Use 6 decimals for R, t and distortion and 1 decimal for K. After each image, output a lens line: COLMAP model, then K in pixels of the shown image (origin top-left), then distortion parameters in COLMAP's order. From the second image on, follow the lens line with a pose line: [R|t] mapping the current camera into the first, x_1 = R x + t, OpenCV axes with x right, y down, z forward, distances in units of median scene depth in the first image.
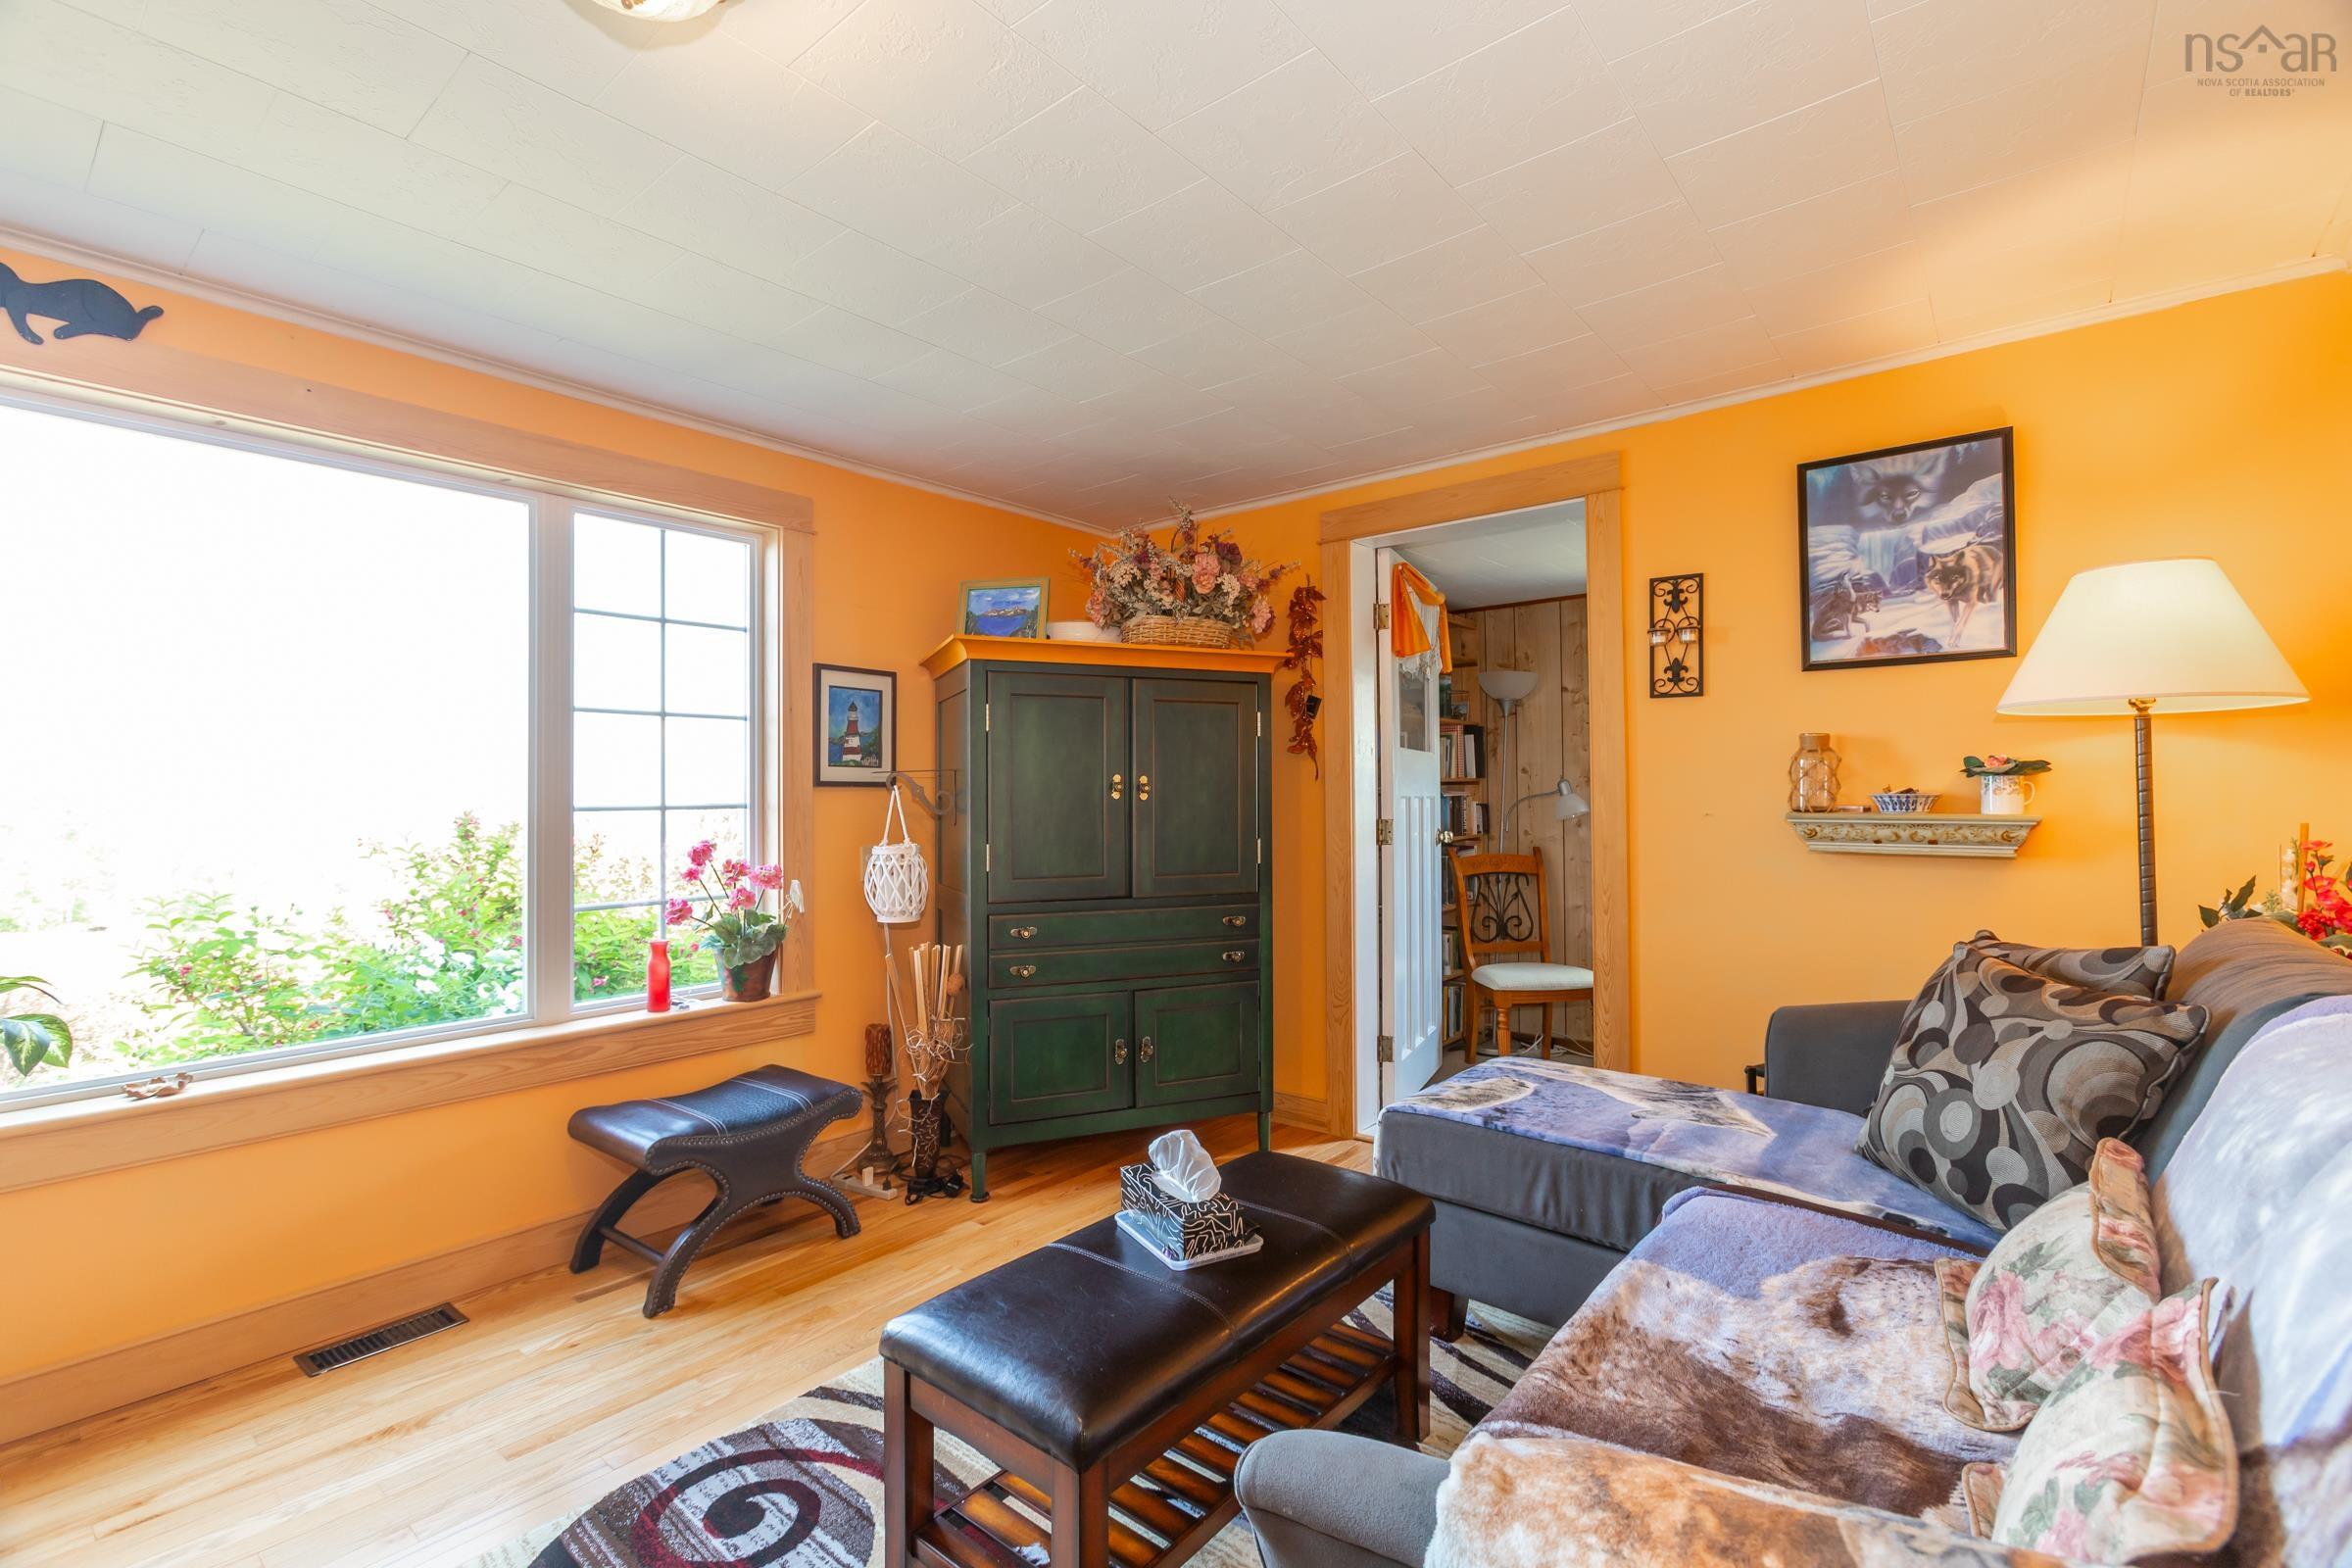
lens RADIAL K [[1061.9, 0, 1152.5], [0, 1061.9, 784.3], [0, 0, 1]] dist [0.002683, 0.006145]
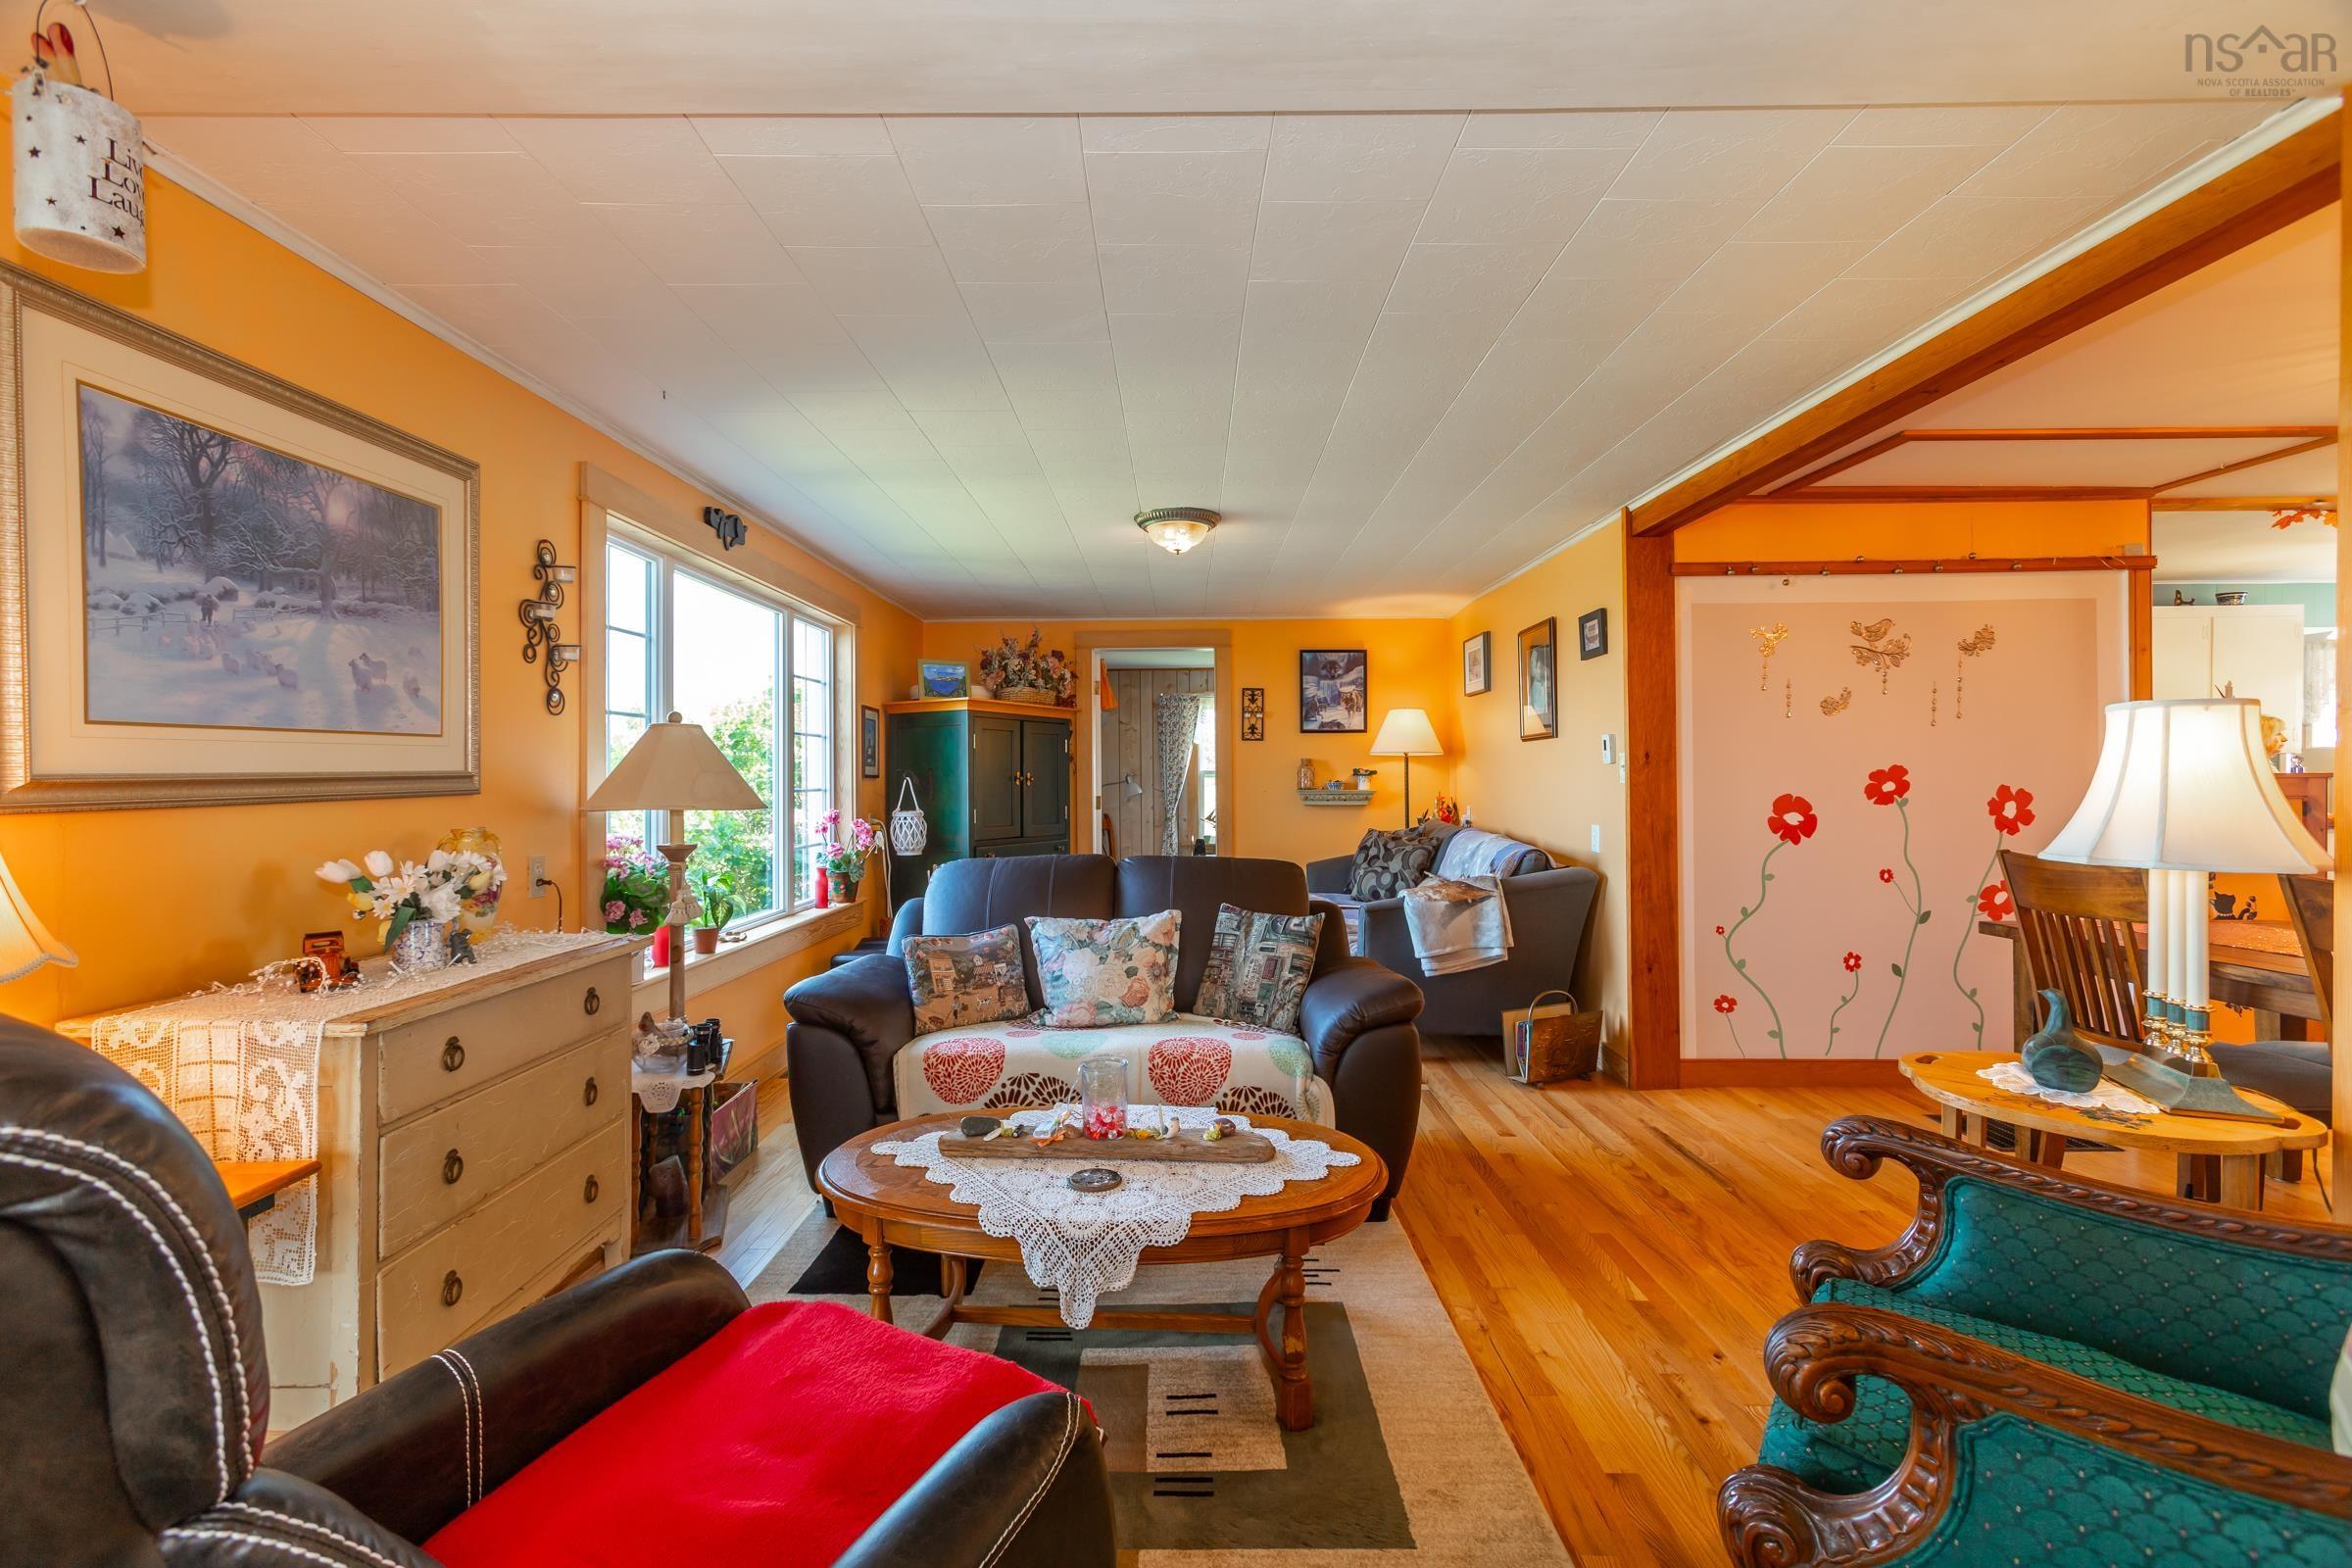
lens RADIAL K [[1061.9, 0, 1157.7], [0, 1061.9, 776.4], [0, 0, 1]] dist [0.002683, 0.006145]
pose [[0.786059, 0.003763, 0.618141, -1.257268], [-0.004826, 0.999988, 0.000050, -0.002938], [-0.618133, -0.003022, 0.786068, -0.793598]]
